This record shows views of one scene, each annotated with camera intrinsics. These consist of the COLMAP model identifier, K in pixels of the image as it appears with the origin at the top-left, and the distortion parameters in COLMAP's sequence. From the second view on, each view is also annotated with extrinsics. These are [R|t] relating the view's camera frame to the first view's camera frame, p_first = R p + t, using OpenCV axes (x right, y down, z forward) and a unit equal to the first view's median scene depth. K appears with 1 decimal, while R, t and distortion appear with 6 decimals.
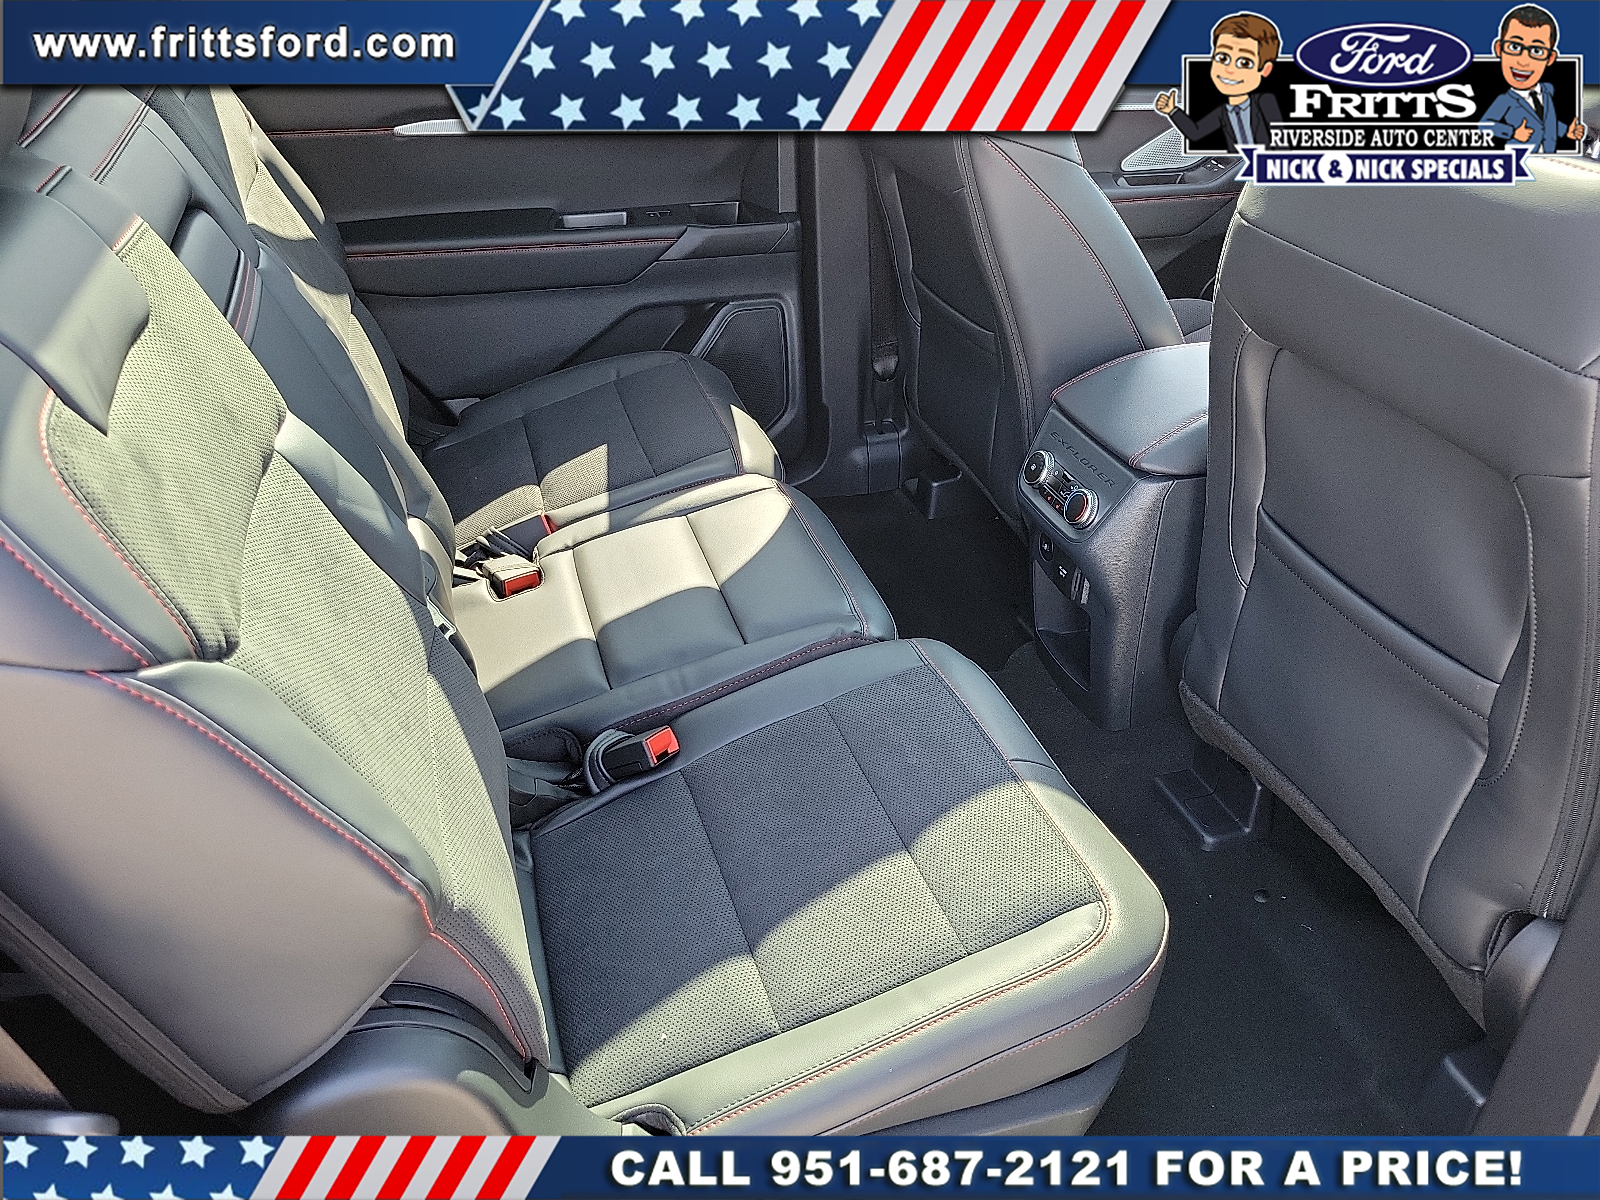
lens RADIAL K [[1203.2, 0, 800.7], [0, 1203.2, 599.3], [0, 0, 1]] dist [-0.031489, -0.001761]
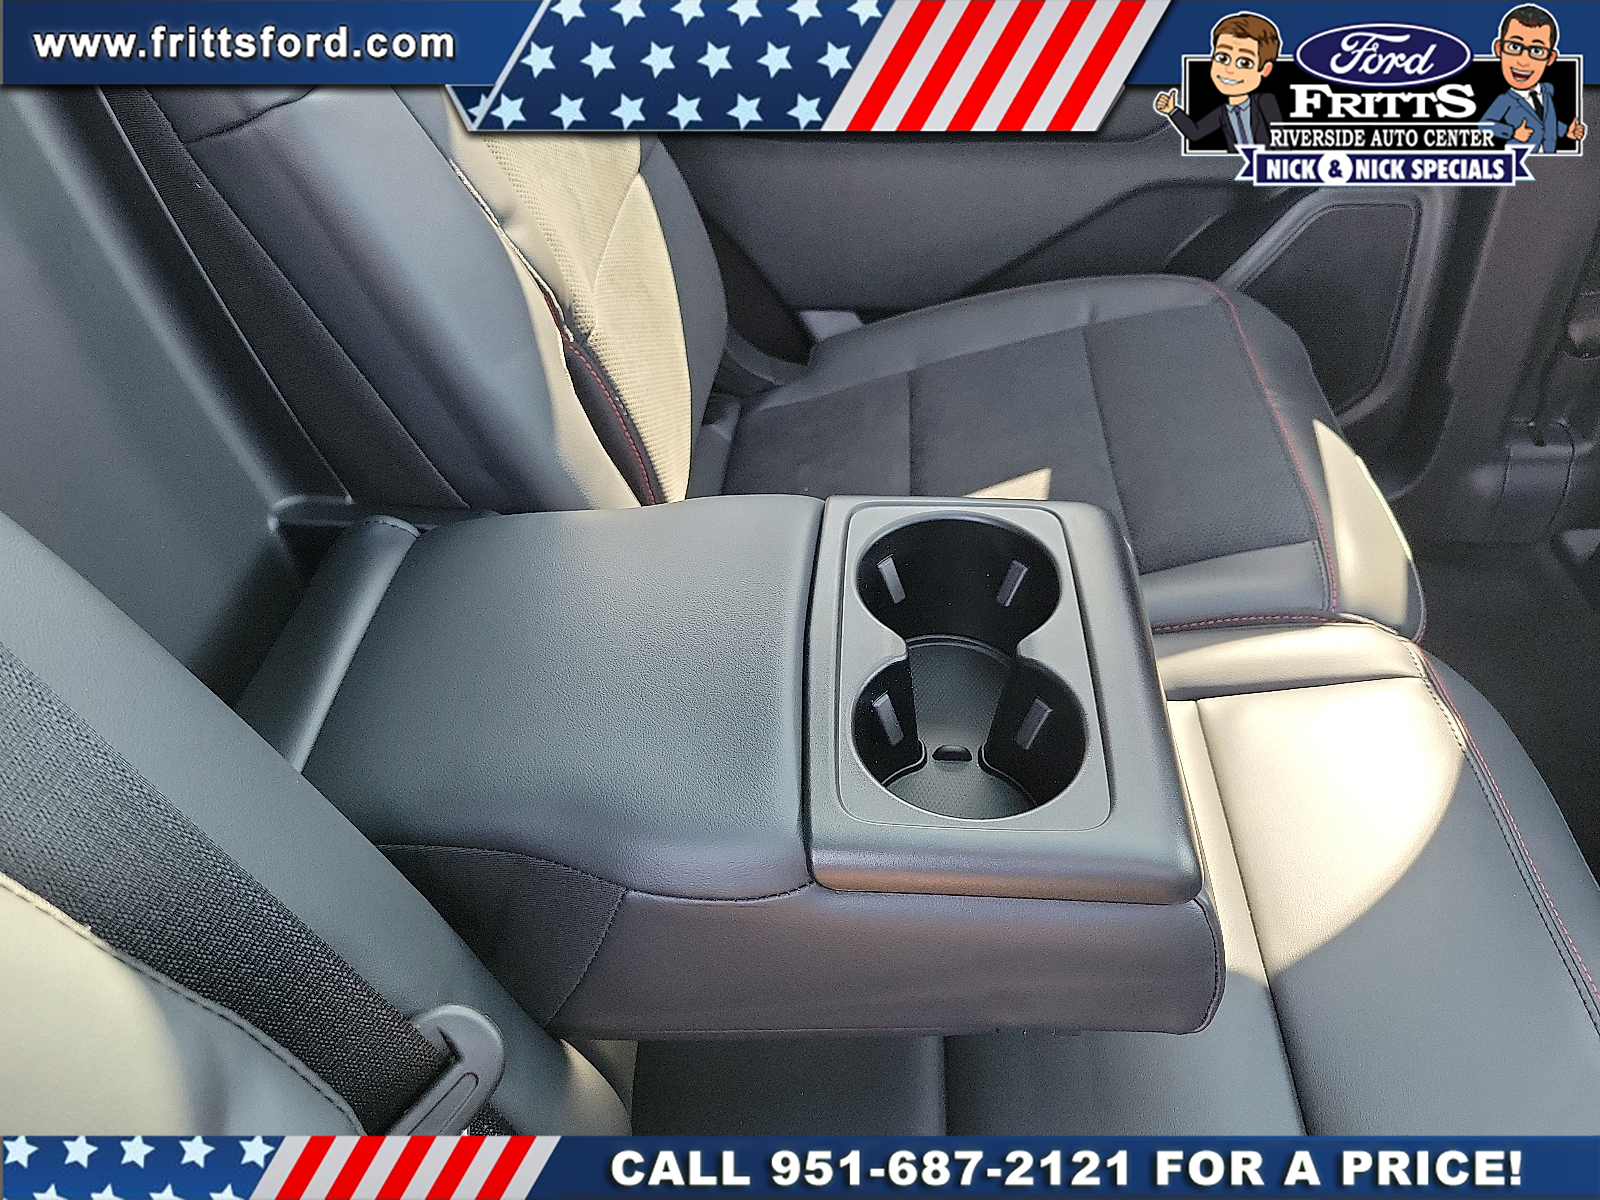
lens RADIAL K [[1203.2, 0, 800.0], [0, 1203.2, 601.0], [0, 0, 1]] dist [-0.031489, -0.001761]
pose [[0.932999, 0.171445, -0.316418, -0.074970], [-0.129142, 0.980170, 0.150295, -0.117089], [0.335911, -0.099362, 0.936638, 0.402061]]
